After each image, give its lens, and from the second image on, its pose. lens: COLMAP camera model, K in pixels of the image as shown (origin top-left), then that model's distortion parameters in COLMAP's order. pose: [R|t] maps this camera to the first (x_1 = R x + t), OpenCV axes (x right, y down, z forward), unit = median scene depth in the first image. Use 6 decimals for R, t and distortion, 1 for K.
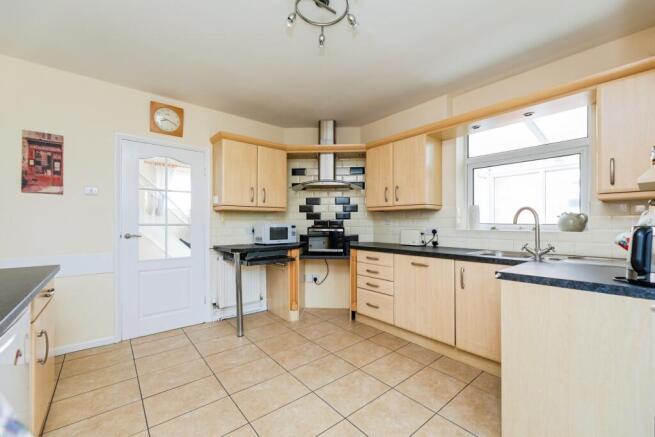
lens RADIAL K [[268.5, 0, 325.1], [0, 268.5, 222.2], [0, 0, 1]] dist [-0.003136, -0.000010]
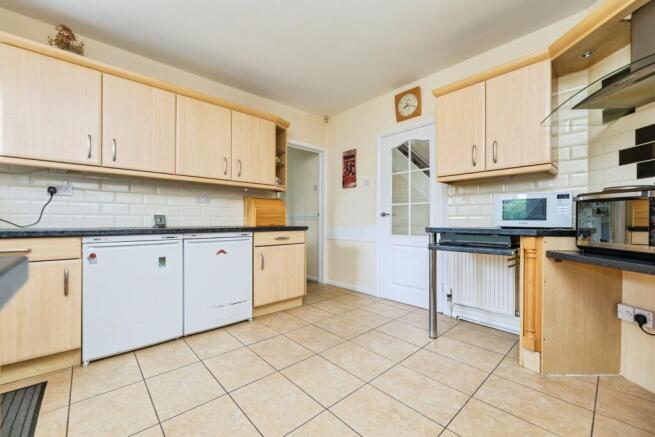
lens RADIAL K [[268.5, 0, 324.6], [0, 268.5, 218.1], [0, 0, 1]] dist [-0.003136, -0.000010]
pose [[0.036589, -0.008379, -0.999295, 0.542399], [0.007345, 0.999940, -0.008115, 0.084645], [0.999303, -0.007043, 0.036648, 0.750342]]
